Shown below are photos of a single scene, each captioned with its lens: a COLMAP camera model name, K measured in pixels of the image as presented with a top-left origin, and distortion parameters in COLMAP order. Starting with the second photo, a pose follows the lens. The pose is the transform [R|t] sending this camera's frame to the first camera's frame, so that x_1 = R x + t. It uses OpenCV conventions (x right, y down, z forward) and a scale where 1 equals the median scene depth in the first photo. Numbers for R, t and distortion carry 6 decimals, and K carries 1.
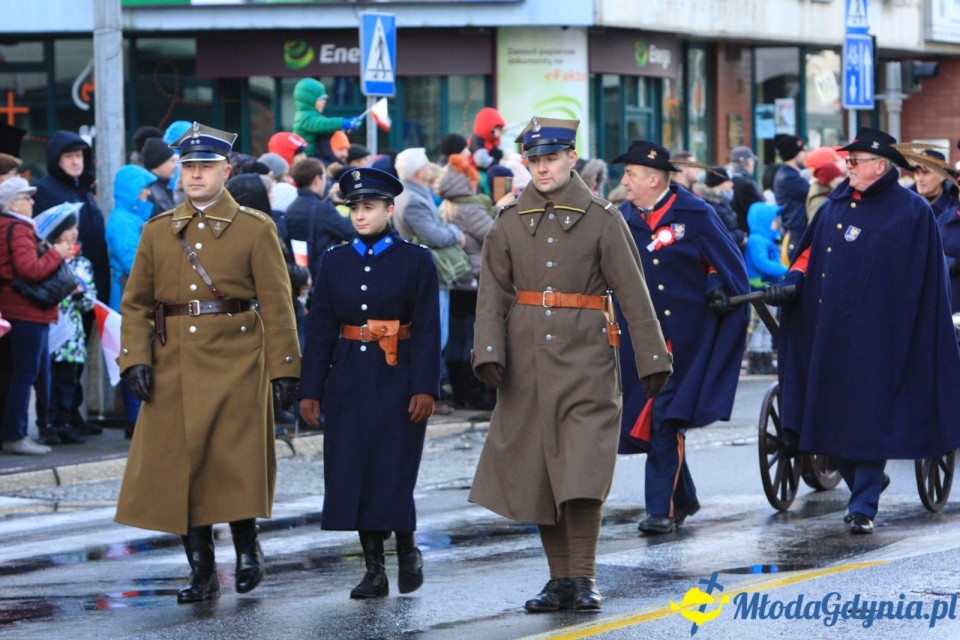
lens RADIAL K [[4291.5, 0, 552.3], [0, 4291.5, 319.8], [0, 0, 1]] dist [-0.012760, -1.464941]
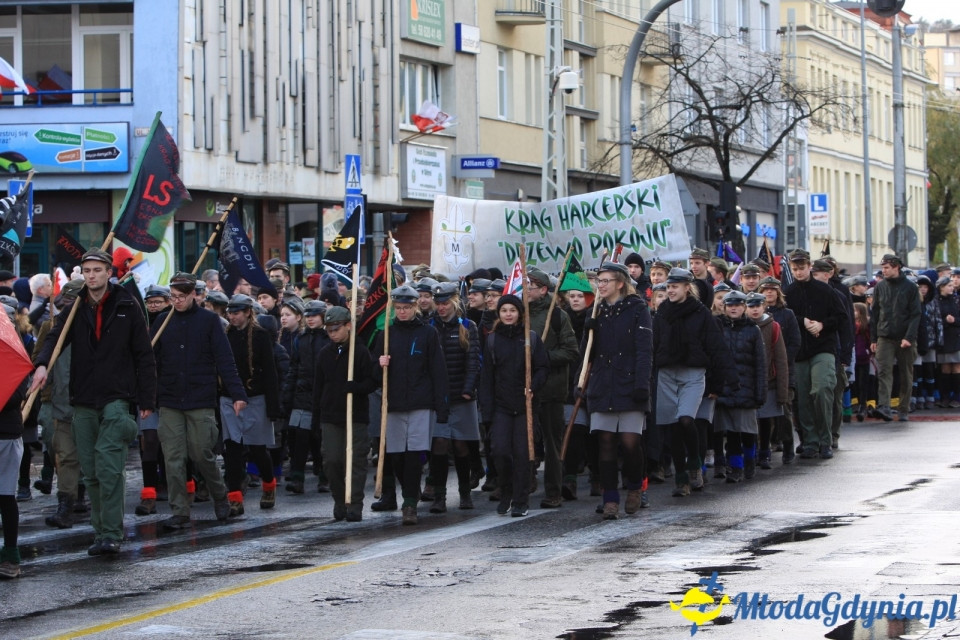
lens RADIAL K [[3428.1, 0, 480.0], [0, 3428.1, 320.0], [0, 0, 1]] dist [-0.192083, -0.379695]
pose [[0.993226, -0.005908, 0.116050, -0.023943], [0.009145, 0.999583, -0.027385, 0.009841], [-0.115840, 0.028261, 0.992866, -0.181037]]
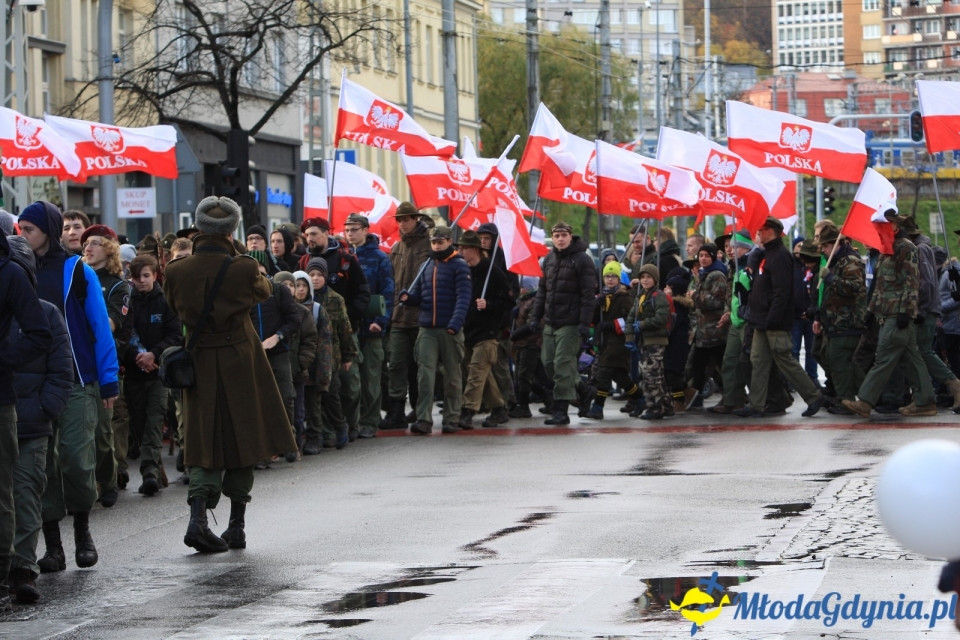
lens RADIAL K [[5169.9, 0, 480.0], [0, 5169.9, 320.0], [0, 0, 1]] dist [0.416956, -21.059951]
pose [[0.975823, -0.016744, 0.217921, -0.039327], [0.021329, 0.999597, -0.018707, 0.008513], [-0.217520, 0.022903, 0.975787, -0.370967]]
